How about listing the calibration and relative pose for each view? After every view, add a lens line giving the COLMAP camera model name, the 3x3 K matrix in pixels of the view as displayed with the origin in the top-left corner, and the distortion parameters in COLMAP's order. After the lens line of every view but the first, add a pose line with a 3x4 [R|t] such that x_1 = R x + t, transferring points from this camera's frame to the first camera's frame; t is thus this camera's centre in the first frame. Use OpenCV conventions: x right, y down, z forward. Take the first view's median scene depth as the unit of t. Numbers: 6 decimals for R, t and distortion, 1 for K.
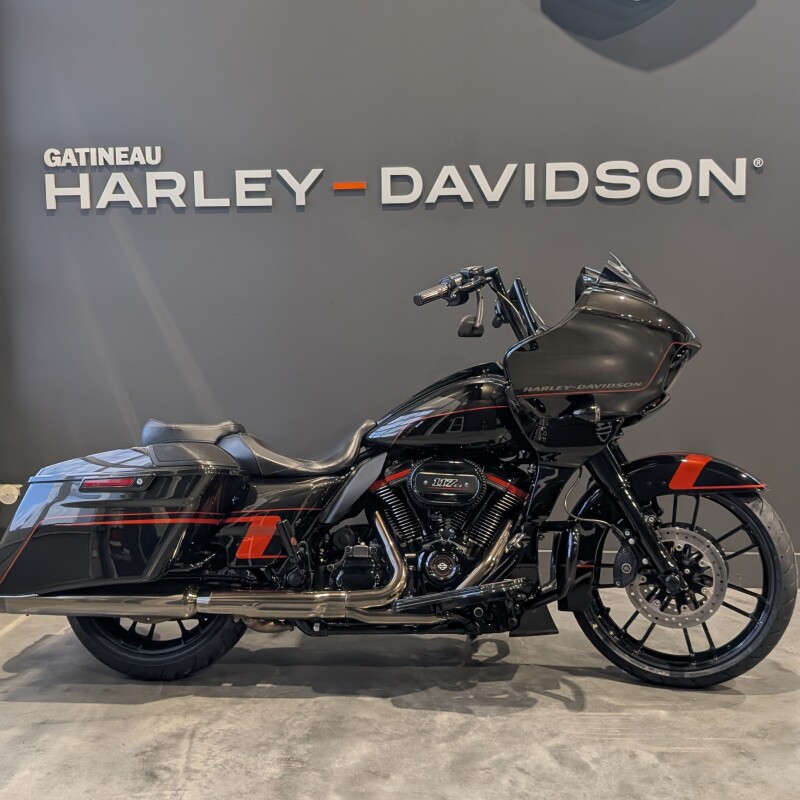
lens RADIAL K [[1031.8, 0, 404.3], [0, 1031.8, 389.0], [0, 0, 1]] dist [0.017690, -0.044062]
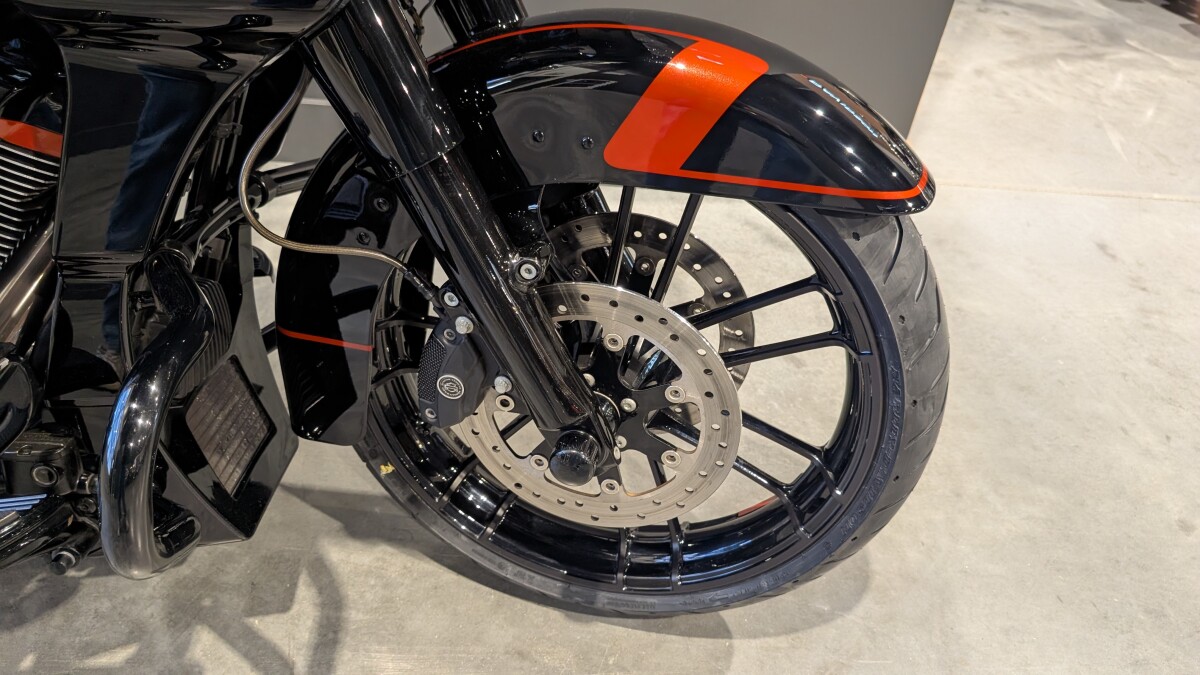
lens RADIAL K [[856.8, 0, 600.0], [0, 856.8, 337.5], [0, 0, 1]] dist [0.007916, 0.000454]
pose [[0.991048, 0.024919, 0.131160, 0.226693], [-0.094614, 0.824217, 0.558315, 0.003914], [-0.094191, -0.565726, 0.819196, 0.782491]]
